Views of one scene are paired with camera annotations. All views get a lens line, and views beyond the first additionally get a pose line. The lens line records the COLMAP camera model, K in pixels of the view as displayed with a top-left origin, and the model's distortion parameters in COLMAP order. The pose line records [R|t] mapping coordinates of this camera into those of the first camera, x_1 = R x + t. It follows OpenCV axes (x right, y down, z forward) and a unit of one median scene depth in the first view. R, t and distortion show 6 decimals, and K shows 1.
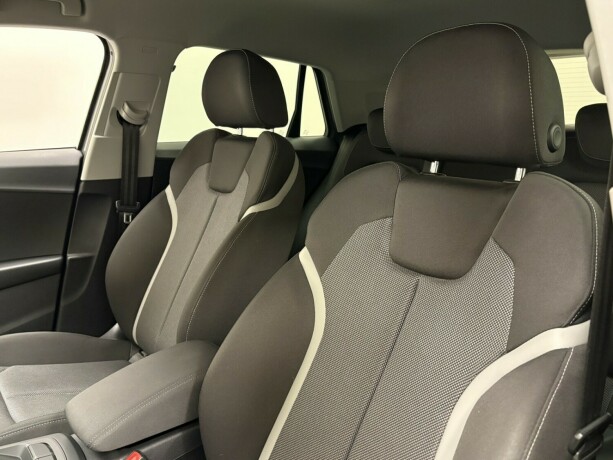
lens RADIAL K [[481.3, 0, 306.5], [0, 481.3, 230.0], [0, 0, 1]] dist [0.002289, 0.007758]
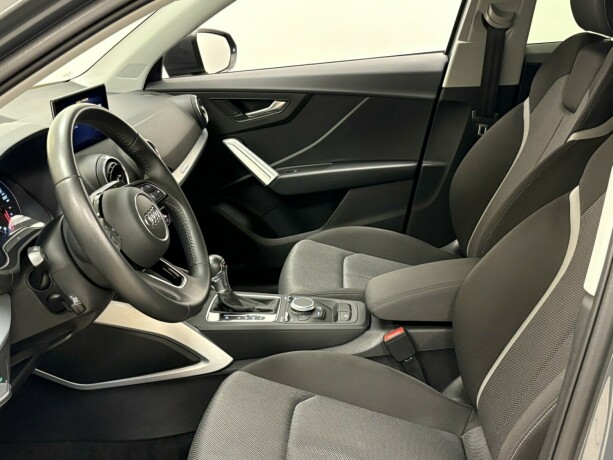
lens RADIAL K [[746.8, 0, 306.5], [0, 746.8, 230.0], [0, 0, 1]] dist [-0.000878, -0.028323]
pose [[0.725173, 0.177449, -0.665309, 0.388591], [-0.084987, 0.981901, 0.169256, -0.051317], [0.683302, -0.066197, 0.727129, -0.305594]]
